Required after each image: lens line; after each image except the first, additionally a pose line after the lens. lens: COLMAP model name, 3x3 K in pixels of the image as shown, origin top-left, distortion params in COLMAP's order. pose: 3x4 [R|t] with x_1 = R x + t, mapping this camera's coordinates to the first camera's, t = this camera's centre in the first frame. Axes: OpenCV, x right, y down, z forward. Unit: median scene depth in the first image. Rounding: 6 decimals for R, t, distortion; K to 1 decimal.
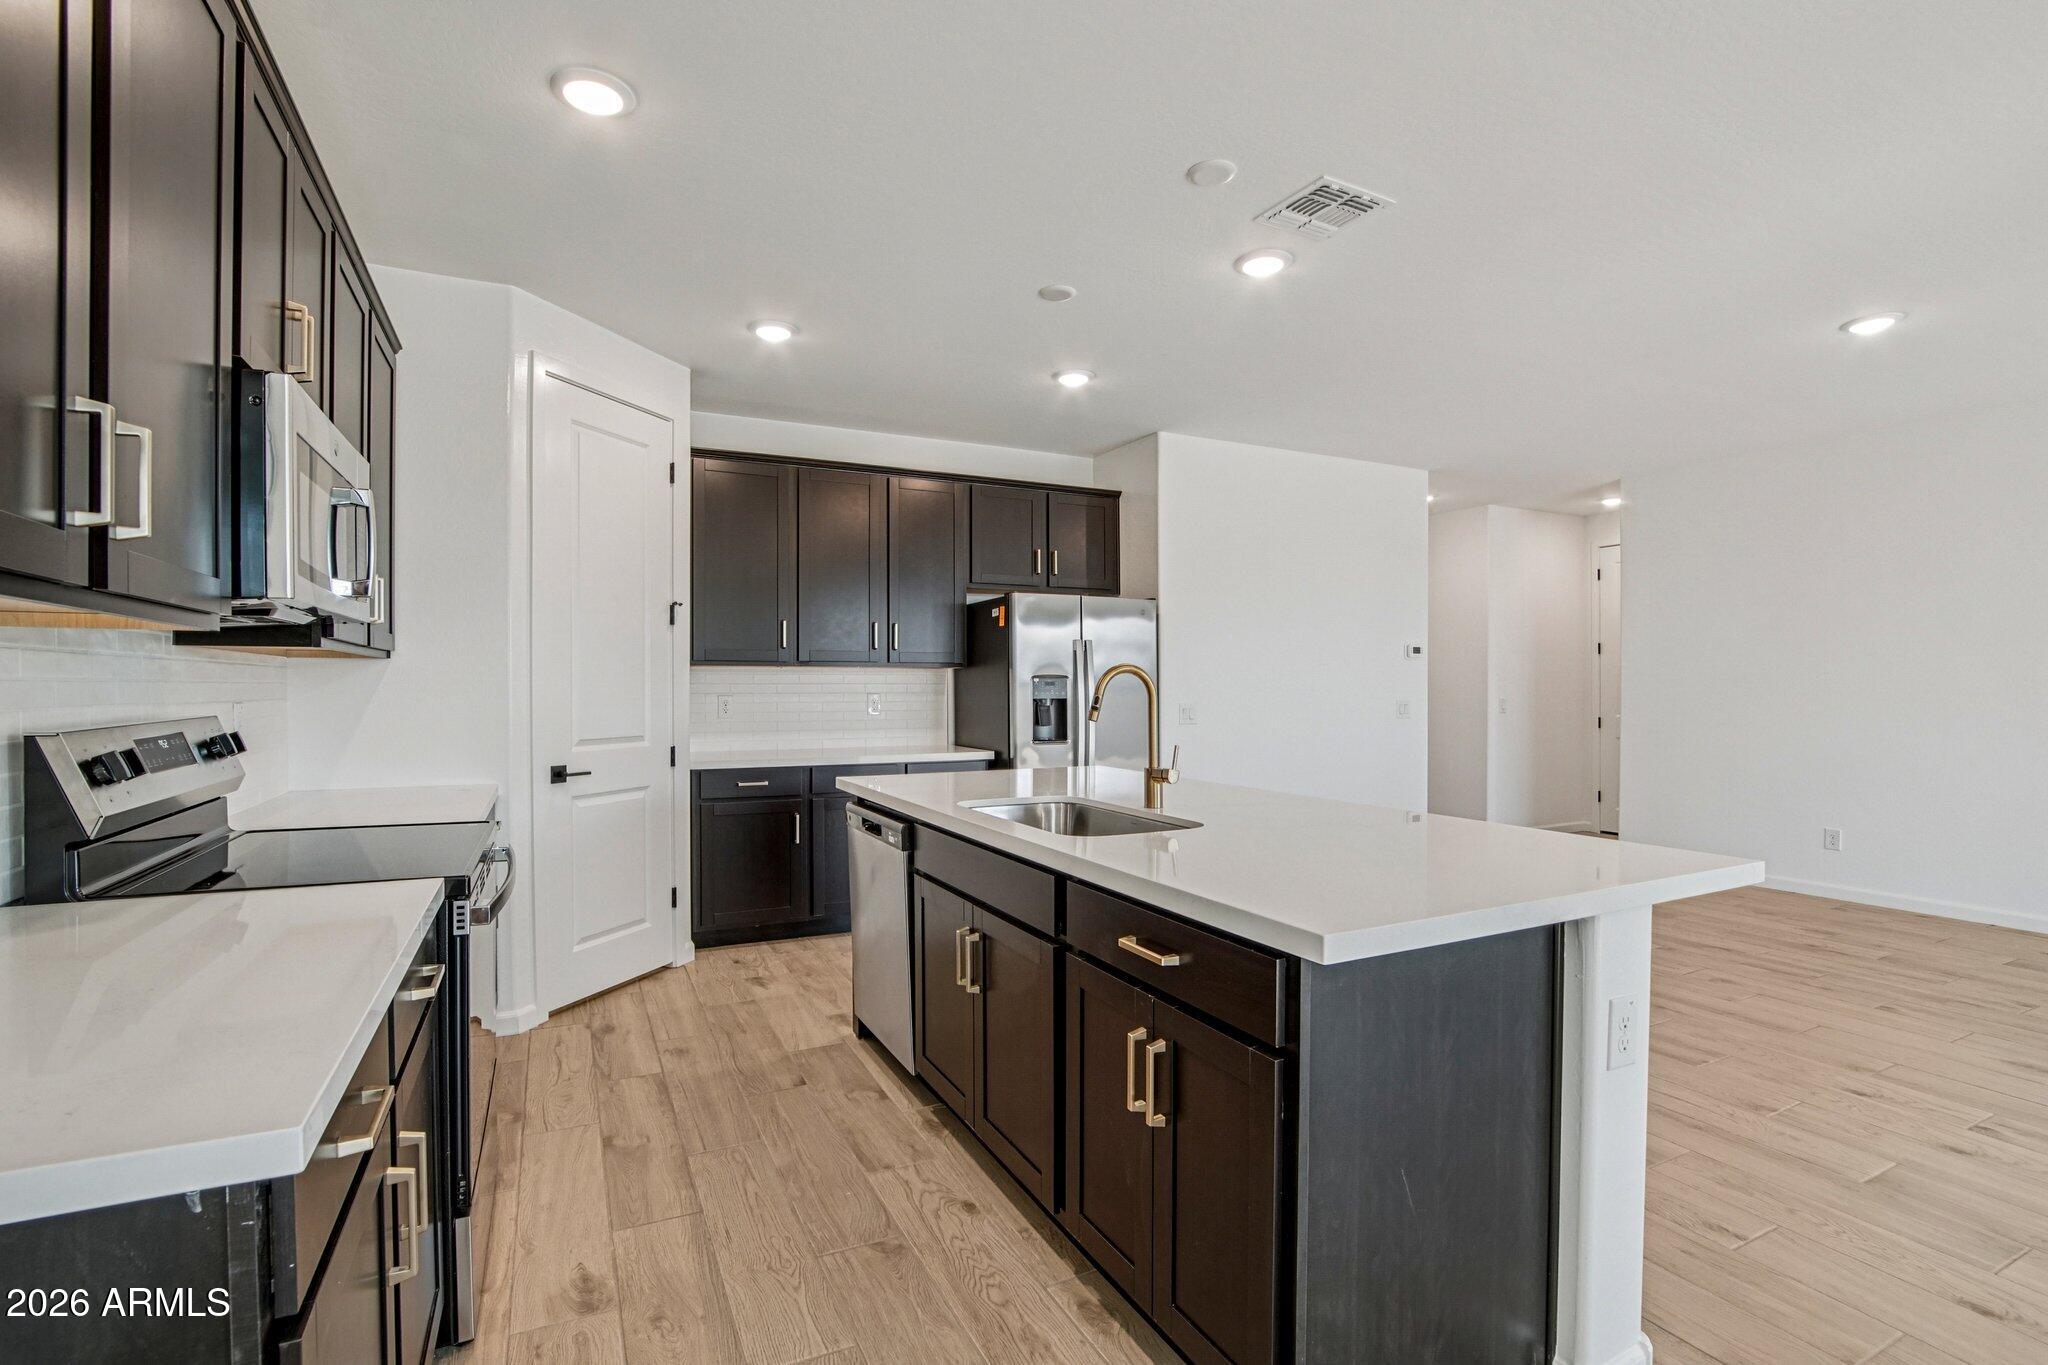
lens RADIAL K [[931.6, 0, 1000.8], [0, 931.6, 689.3], [0, 0, 1]] dist [-0.020802, 0.000259]
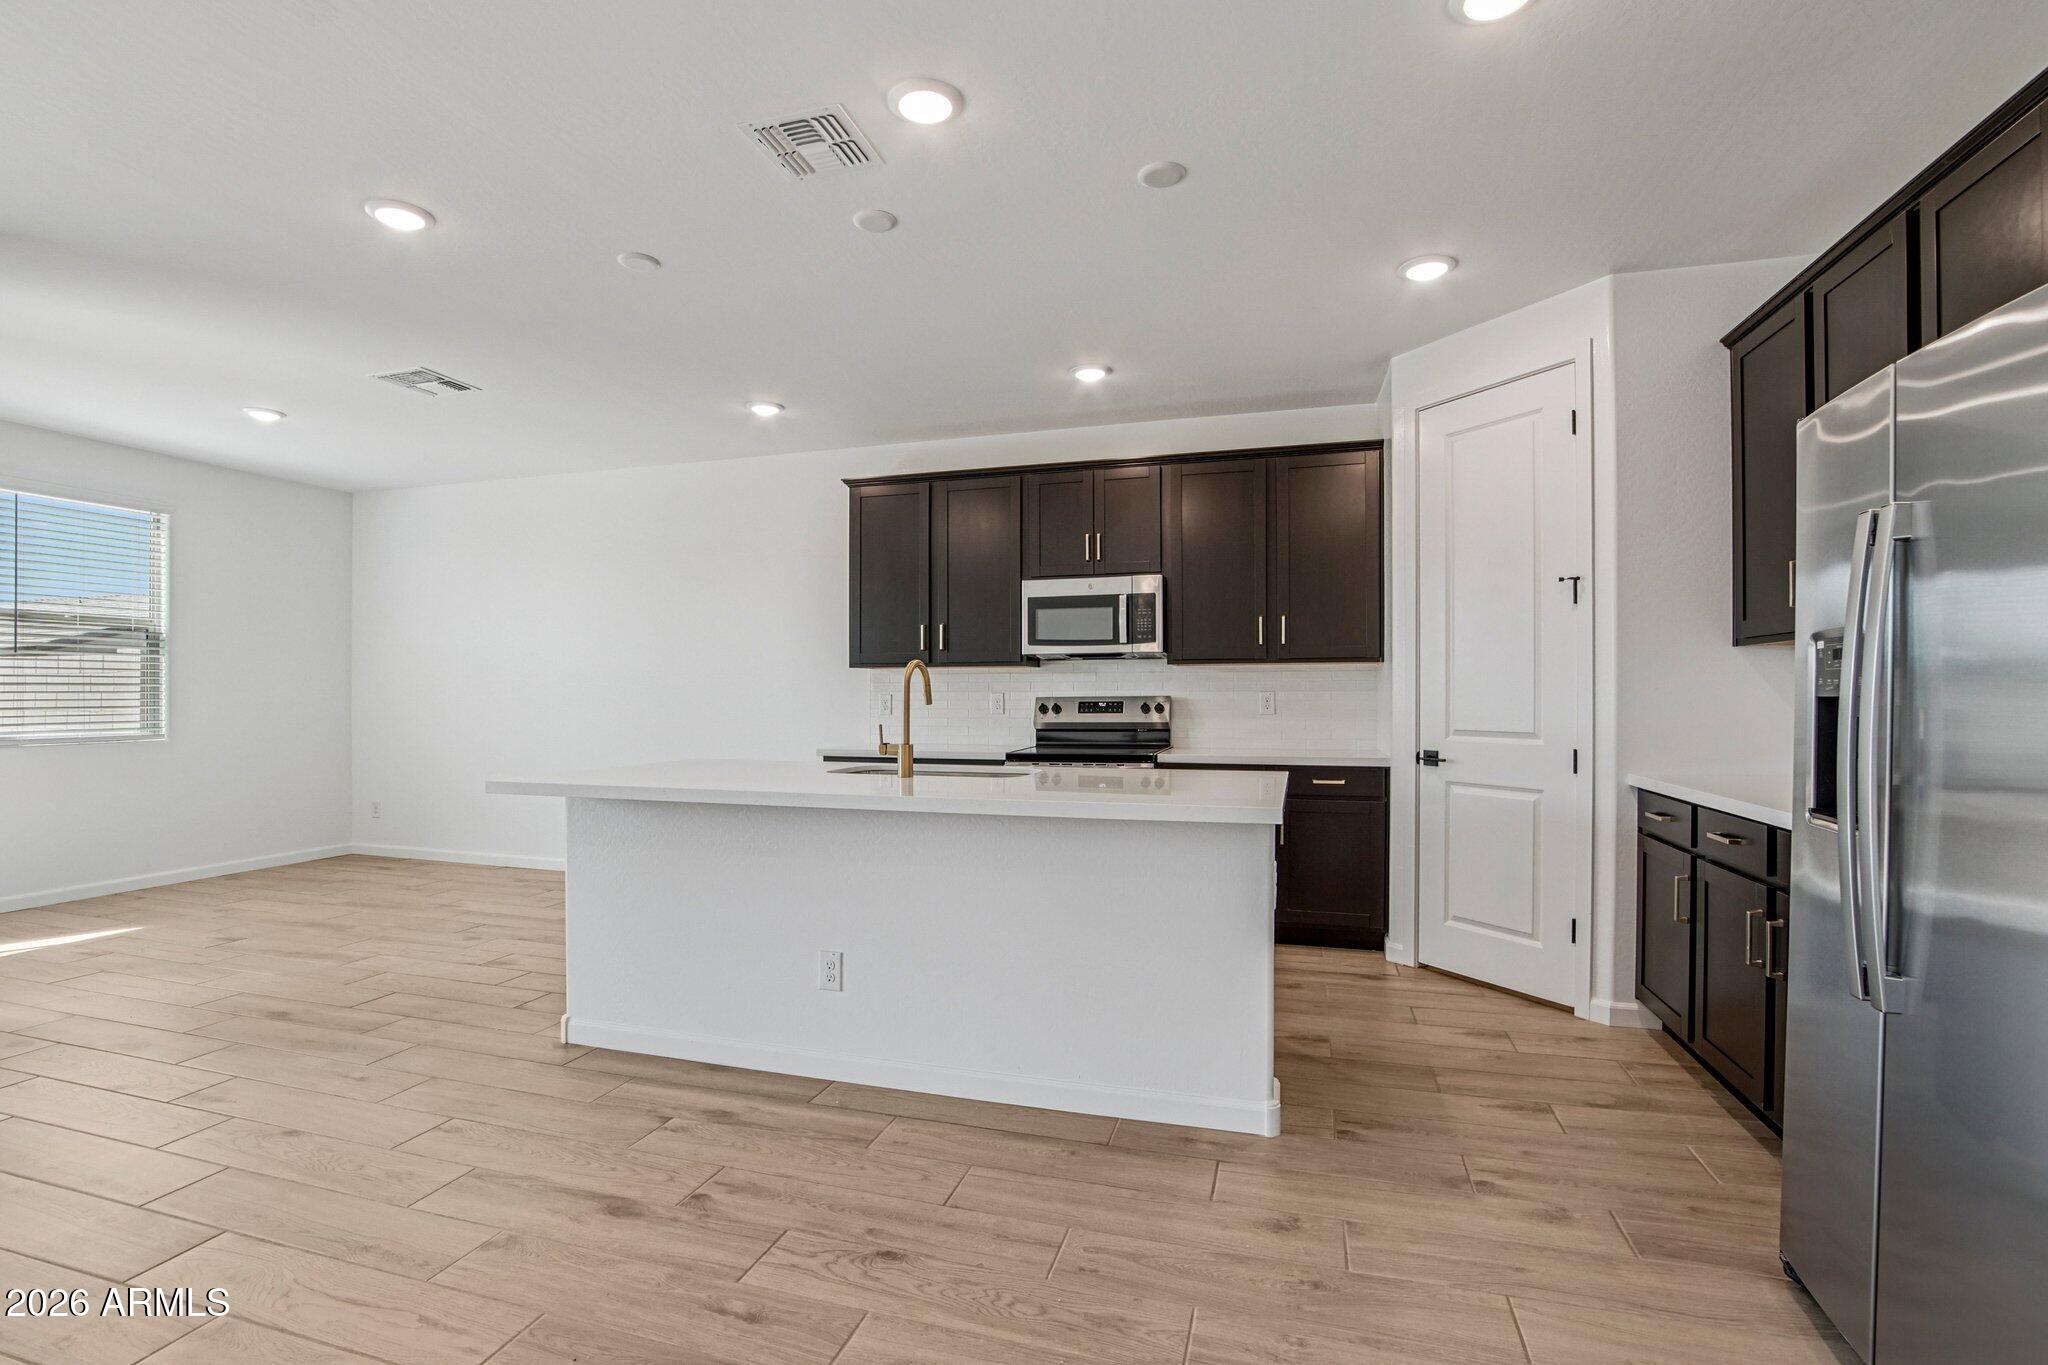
lens RADIAL K [[950.4, 0, 1009.9], [0, 950.4, 697.8], [0, 0, 1]] dist [-0.039879, -0.000164]
pose [[-0.679175, 0.005181, -0.733958, 0.550873], [0.000010, 0.999975, 0.007050, 0.008312], [0.733976, 0.004781, -0.679158, 1.090878]]
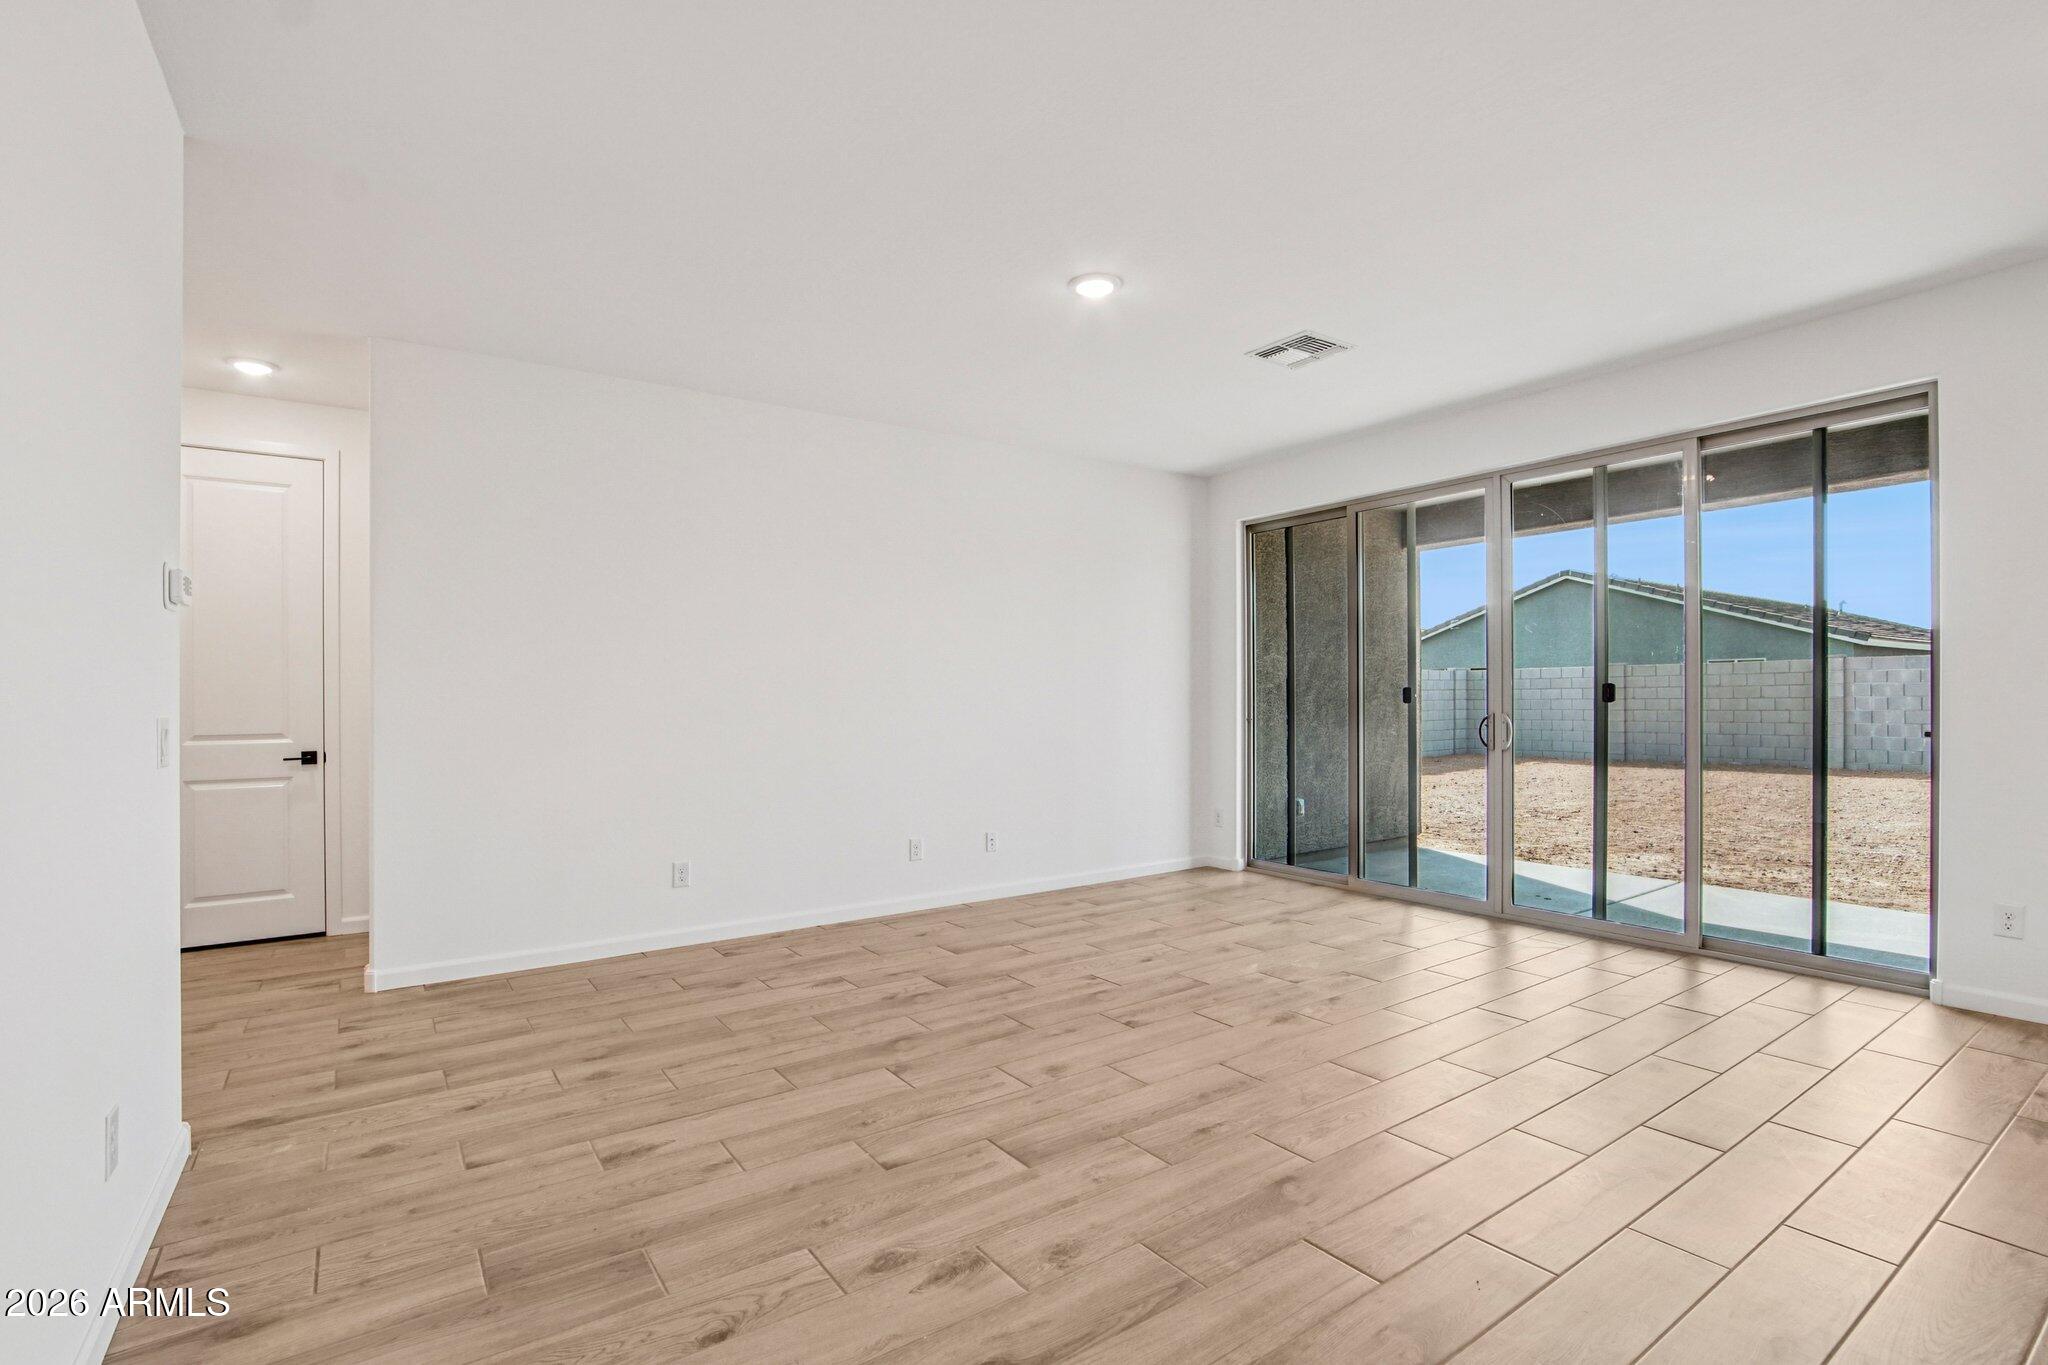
lens RADIAL K [[950.4, 0, 1009.9], [0, 950.4, 697.8], [0, 0, 1]] dist [-0.039879, -0.000164]
pose [[-0.154763, 0.001508, 0.987950, 0.026609], [0.012116, 0.999927, 0.000372, 0.011075], [-0.987877, 0.012027, -0.154770, 0.984005]]
